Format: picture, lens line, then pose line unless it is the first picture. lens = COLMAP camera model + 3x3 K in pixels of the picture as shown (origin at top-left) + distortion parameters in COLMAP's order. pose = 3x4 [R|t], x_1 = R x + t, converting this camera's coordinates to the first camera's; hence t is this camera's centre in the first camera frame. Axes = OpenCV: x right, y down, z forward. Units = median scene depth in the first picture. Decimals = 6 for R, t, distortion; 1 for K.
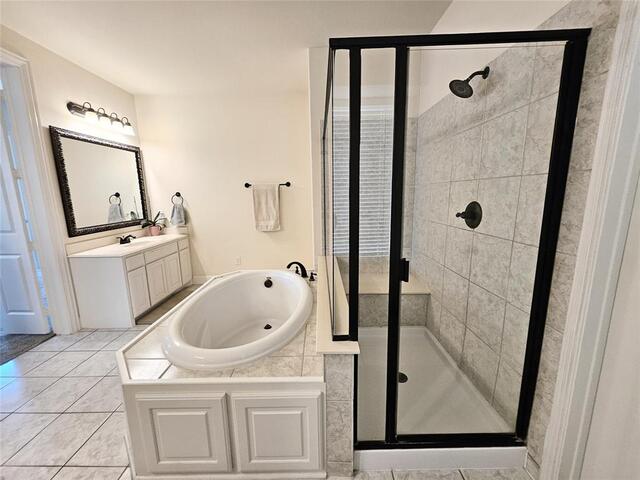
lens RADIAL K [[251.6, 0, 320.2], [0, 251.6, 237.7], [0, 0, 1]] dist [0.000505, -0.000492]
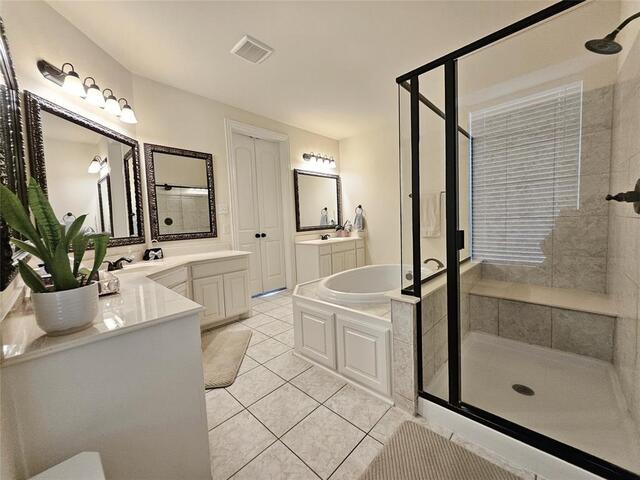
lens RADIAL K [[251.6, 0, 319.0], [0, 251.6, 237.7], [0, 0, 1]] dist [0.000505, -0.000492]
pose [[0.719923, 0.034964, -0.693173, 0.265793], [-0.091151, 0.994843, -0.044488, 0.091552], [0.688043, 0.095211, 0.719397, -0.106860]]
